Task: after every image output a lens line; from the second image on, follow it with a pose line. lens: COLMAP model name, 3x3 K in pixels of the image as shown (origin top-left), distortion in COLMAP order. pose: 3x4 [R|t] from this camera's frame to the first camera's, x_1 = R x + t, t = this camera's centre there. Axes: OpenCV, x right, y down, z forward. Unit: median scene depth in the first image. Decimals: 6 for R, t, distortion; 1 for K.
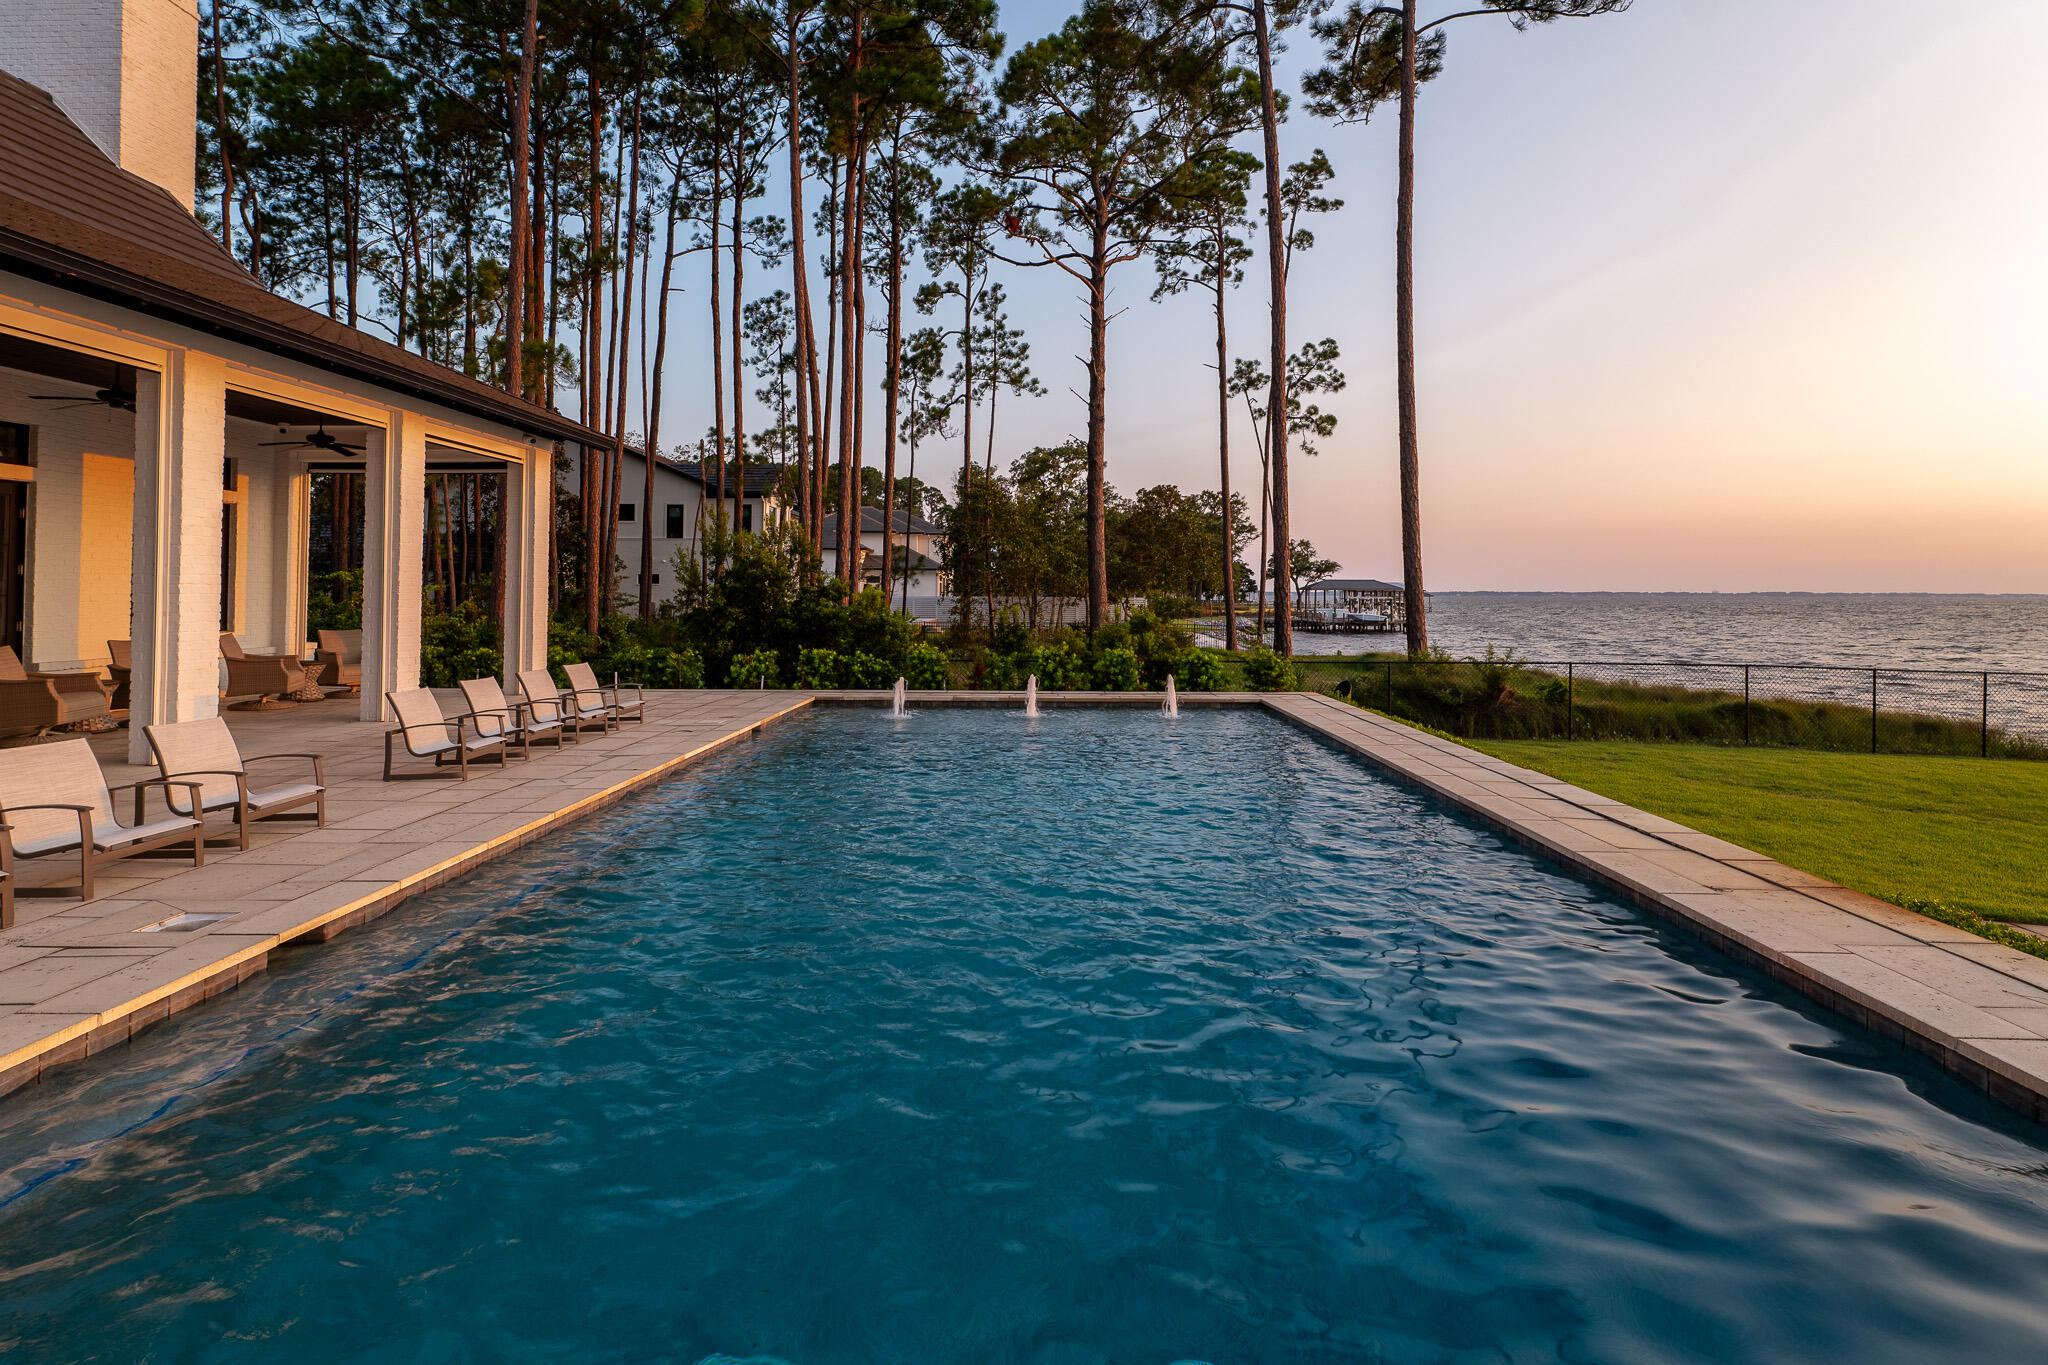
lens RADIAL K [[945.1, 0, 1033.4], [0, 945.1, 569.9], [0, 0, 1]] dist [-0.000051, 0.000019]
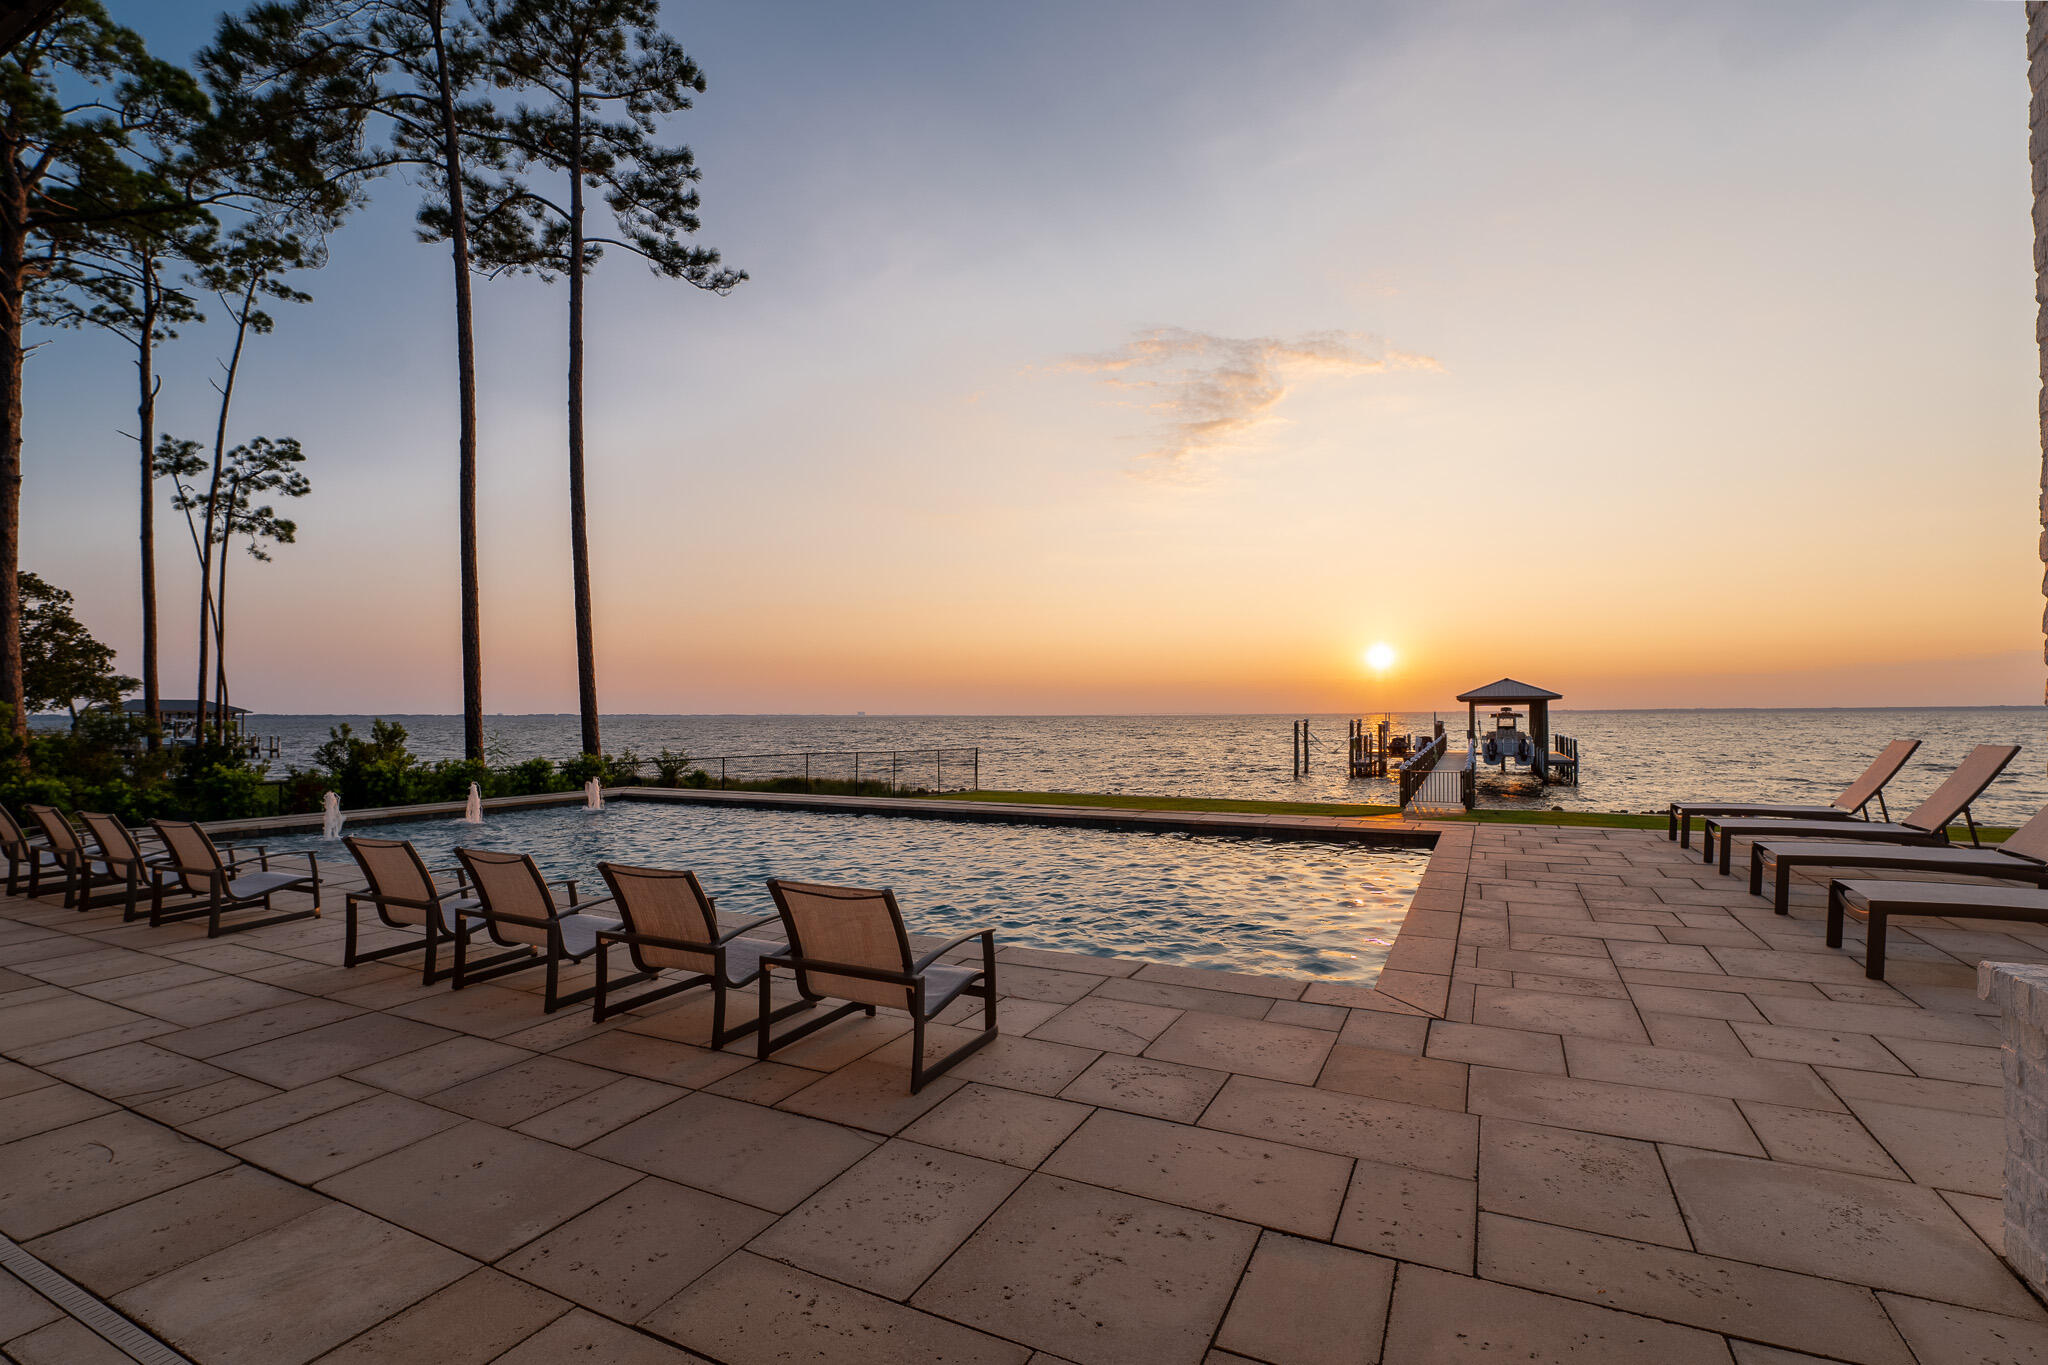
lens RADIAL K [[945.1, 0, 1018.0], [0, 945.1, 695.8], [0, 0, 1]] dist [-0.000051, 0.000019]
pose [[0.430252, 0.004719, 0.902697, -0.216132], [-0.018540, 0.999822, 0.003610, -0.008000], [-0.902519, -0.018289, 0.430262, -0.051962]]
